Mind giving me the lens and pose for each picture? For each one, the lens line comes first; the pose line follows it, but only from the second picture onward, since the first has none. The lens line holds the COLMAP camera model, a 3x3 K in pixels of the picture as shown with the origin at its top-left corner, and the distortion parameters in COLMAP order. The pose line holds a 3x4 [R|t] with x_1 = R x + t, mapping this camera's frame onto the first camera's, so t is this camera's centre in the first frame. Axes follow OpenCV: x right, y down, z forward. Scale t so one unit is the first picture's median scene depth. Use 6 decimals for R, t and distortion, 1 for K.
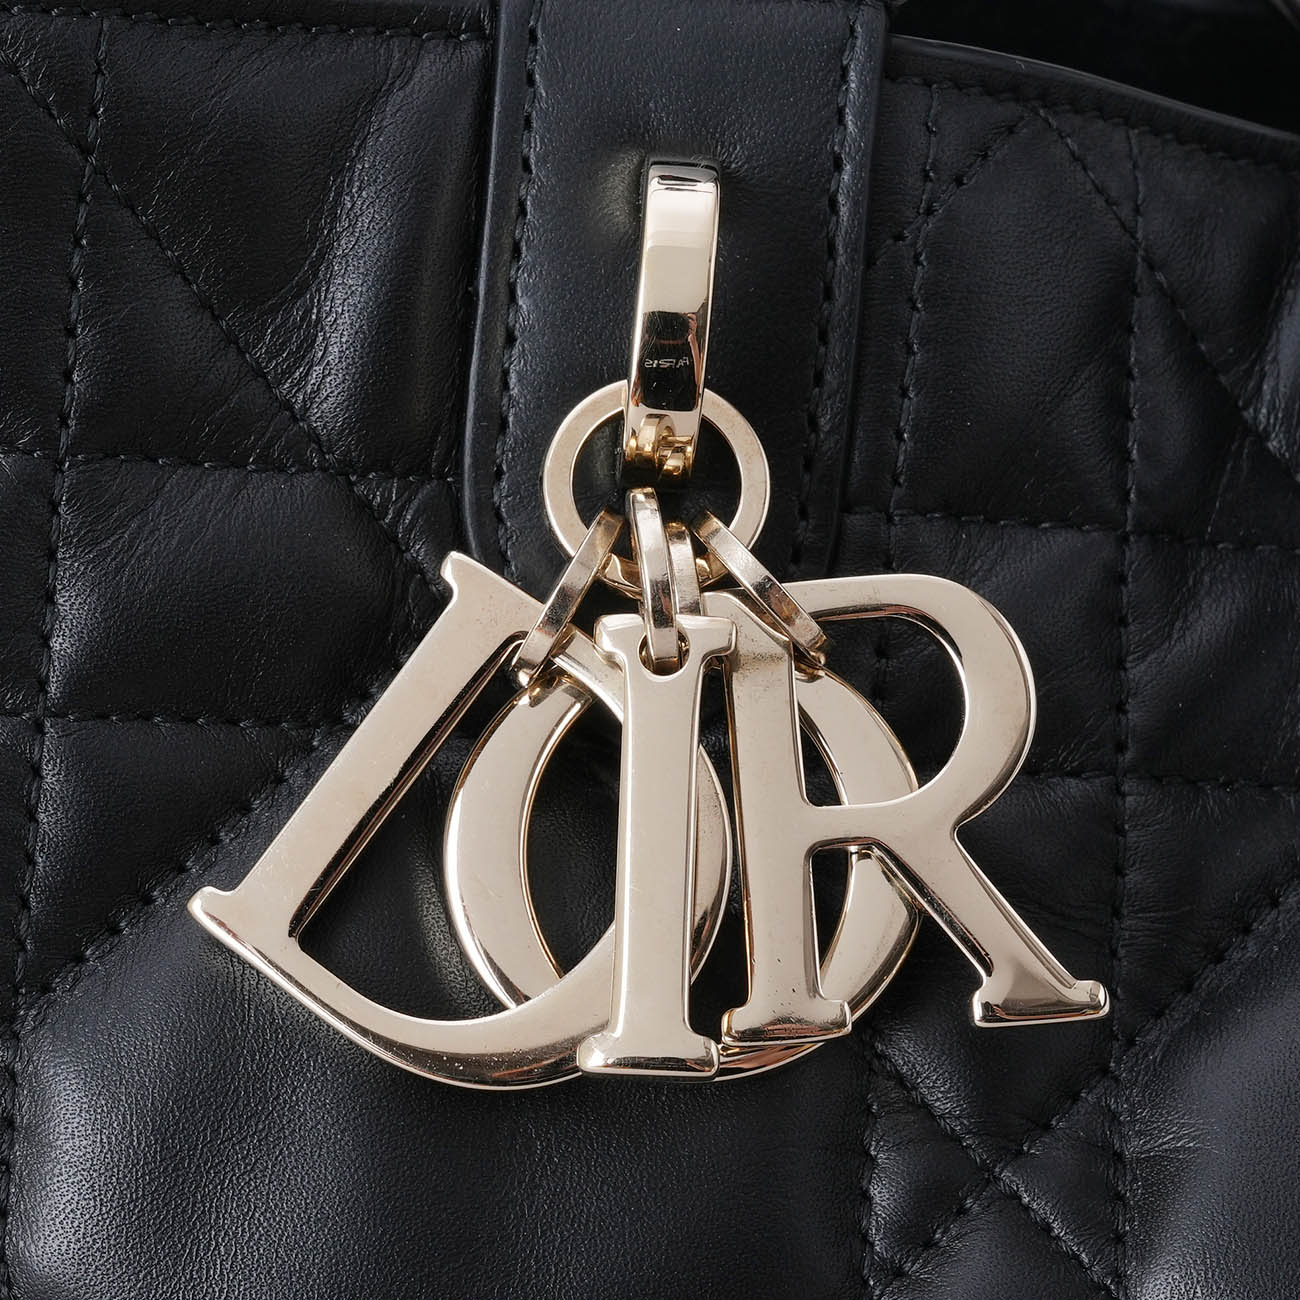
lens RADIAL K [[5373.4, 0, 657.1], [0, 5373.4, 650.6], [0, 0, 1]] dist [0.152295, 0.000000]
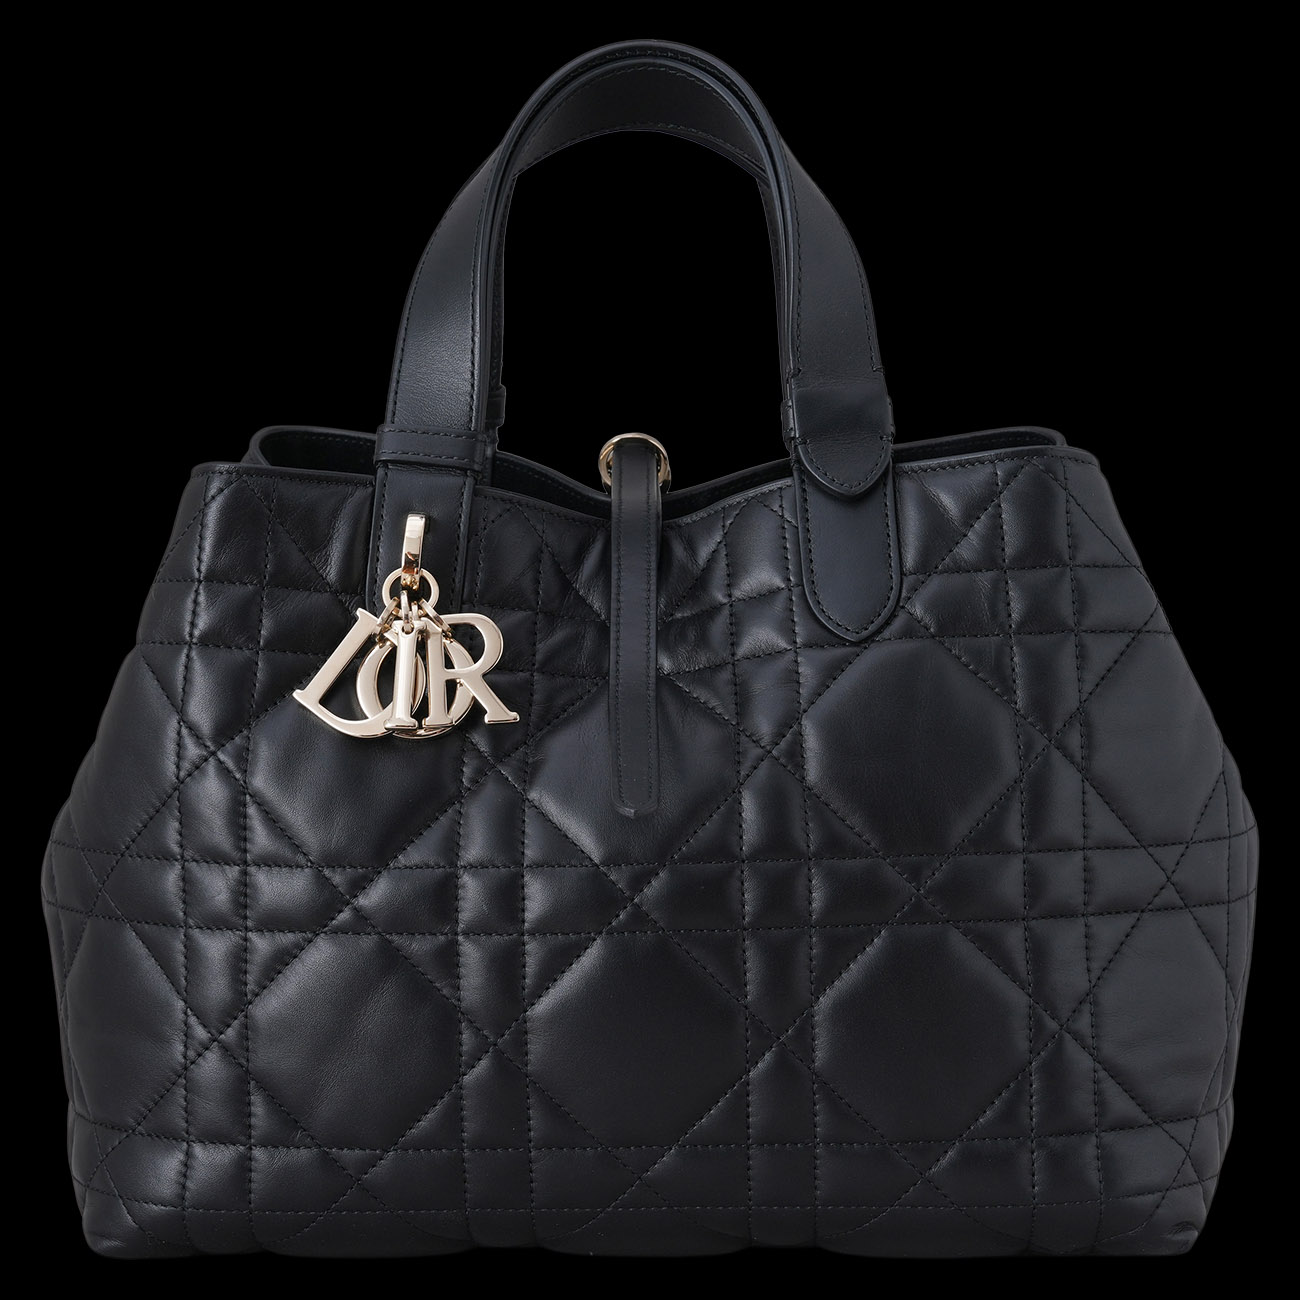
lens RADIAL K [[3965.7, 0, 608.1], [0, 3965.7, 676.8], [0, 0, 1]] dist [0.385339, 0.000000]
pose [[0.997745, -0.001435, -0.067107, 0.346312], [-0.006707, 0.992636, -0.120946, 0.389663], [0.066786, 0.121124, 0.990388, -1.926480]]
